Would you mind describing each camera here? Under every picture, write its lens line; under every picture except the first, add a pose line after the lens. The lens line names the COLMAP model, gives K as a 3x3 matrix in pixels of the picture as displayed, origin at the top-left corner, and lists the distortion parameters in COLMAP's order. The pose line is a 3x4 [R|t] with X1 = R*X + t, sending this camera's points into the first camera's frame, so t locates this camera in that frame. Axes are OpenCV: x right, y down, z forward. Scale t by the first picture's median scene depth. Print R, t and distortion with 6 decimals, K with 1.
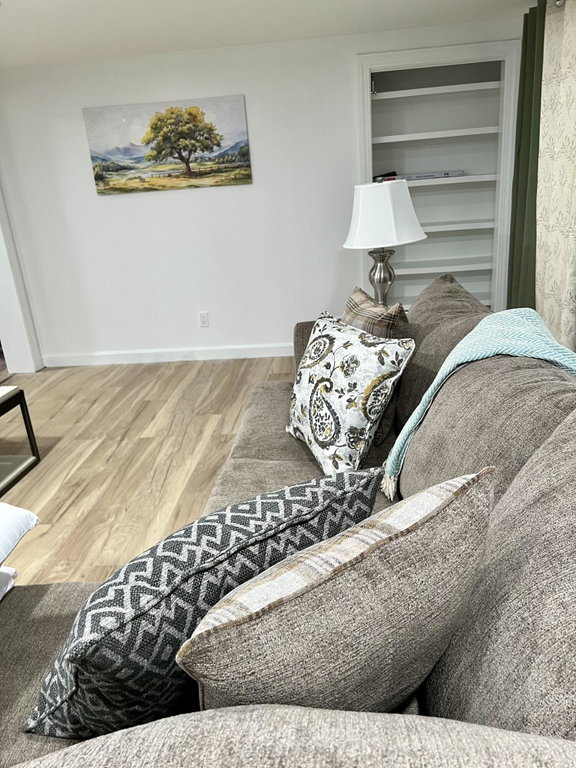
lens RADIAL K [[581.6, 0, 288.0], [0, 581.6, 384.0], [0, 0, 1]] dist [0.009453, -0.001504]
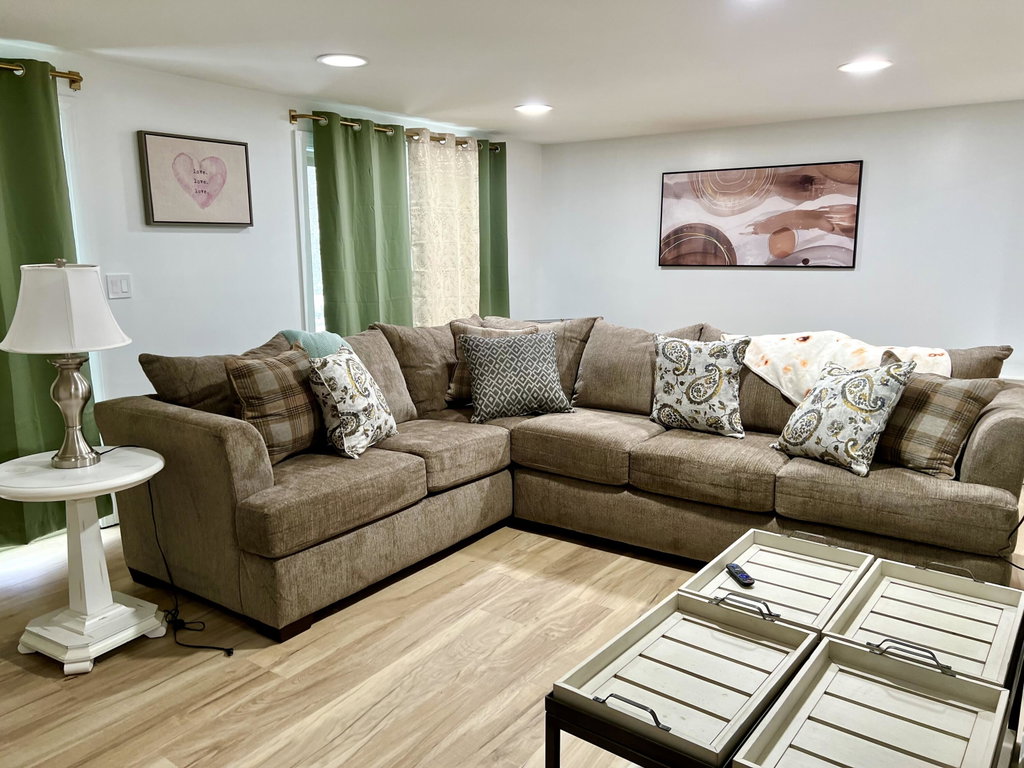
lens RADIAL K [[775.4, 0, 512.0], [0, 775.4, 384.0], [0, 0, 1]] dist [0.009453, -0.001504]
pose [[-0.859797, -0.026830, 0.509930, -0.929910], [0.225648, 0.875864, 0.426551, -0.567879], [-0.458074, 0.481812, -0.747011, 1.721030]]
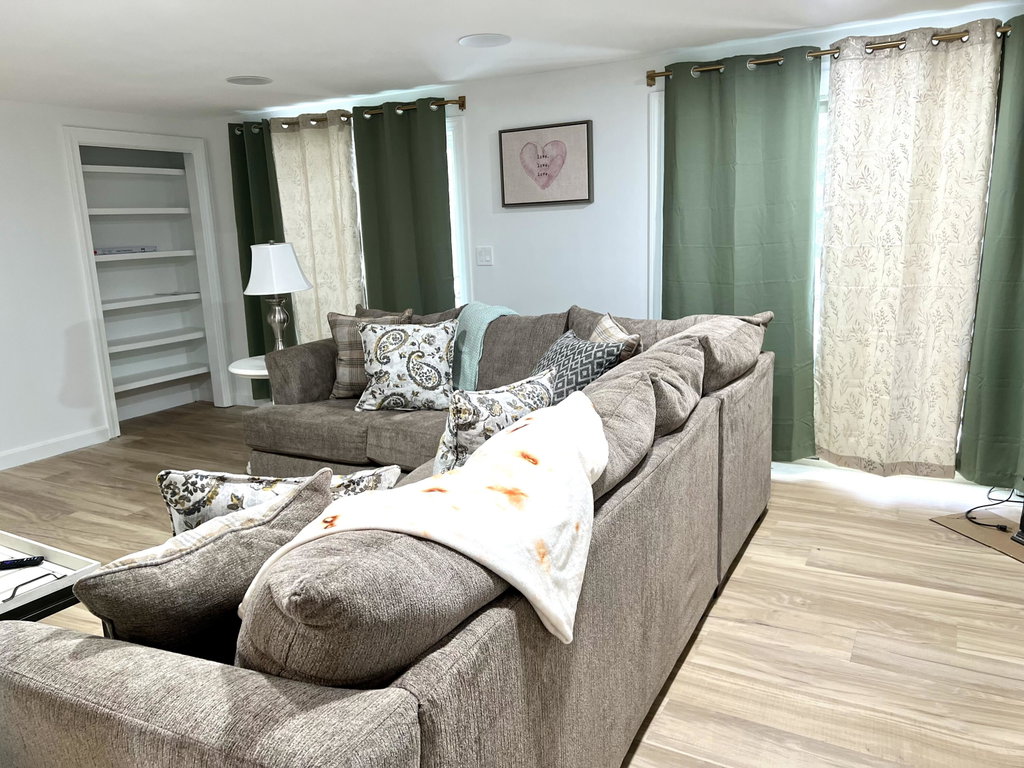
lens RADIAL K [[775.4, 0, 512.0], [0, 775.4, 384.0], [0, 0, 1]] dist [0.009453, -0.001504]
pose [[0.427703, -0.129448, 0.894603, -1.281212], [0.313609, 0.949469, -0.012547, 0.136813], [-0.847774, 0.285921, 0.446686, -0.111394]]
